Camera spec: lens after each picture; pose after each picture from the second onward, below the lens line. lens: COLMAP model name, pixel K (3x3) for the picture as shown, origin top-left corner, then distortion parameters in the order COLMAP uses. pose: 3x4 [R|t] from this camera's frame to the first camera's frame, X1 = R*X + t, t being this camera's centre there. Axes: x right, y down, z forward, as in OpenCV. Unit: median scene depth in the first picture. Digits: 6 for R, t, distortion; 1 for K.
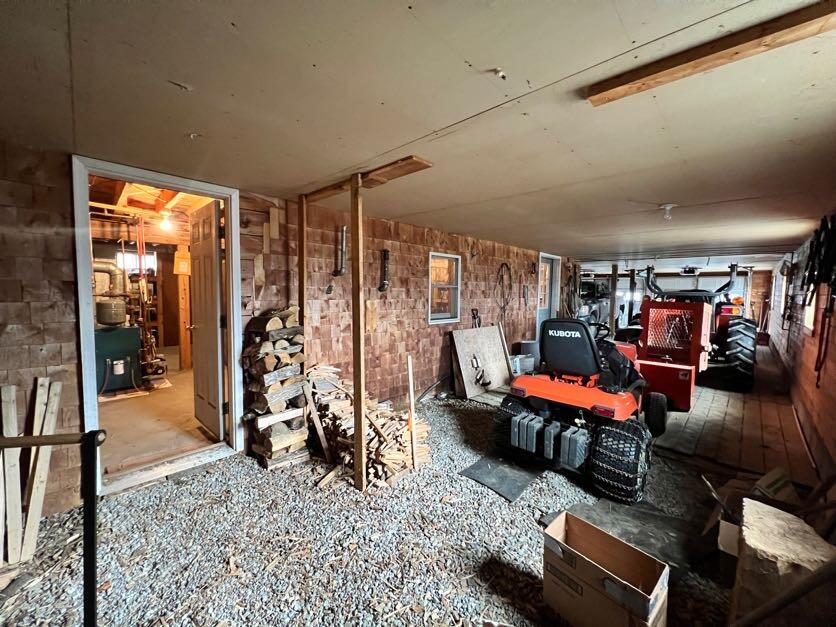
lens RADIAL K [[334.3, 0, 415.8], [0, 334.3, 311.9], [0, 0, 1]] dist [0.000280, -0.000369]
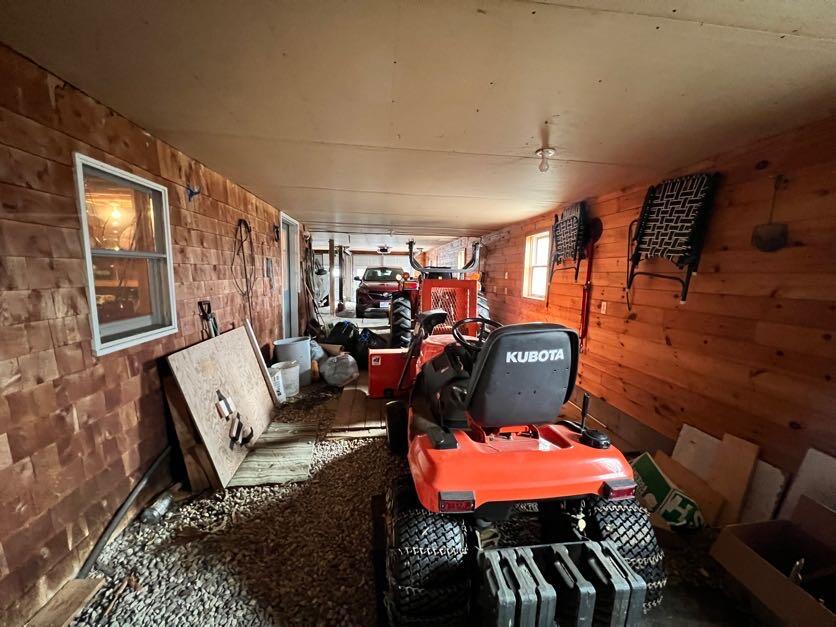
lens RADIAL K [[334.3, 0, 415.8], [0, 334.3, 311.9], [0, 0, 1]] dist [0.000280, -0.000369]
pose [[0.628568, -0.097931, 0.771565, -0.018847], [0.042883, 0.994896, 0.091342, -0.027609], [-0.776572, -0.024328, 0.629559, 0.456463]]
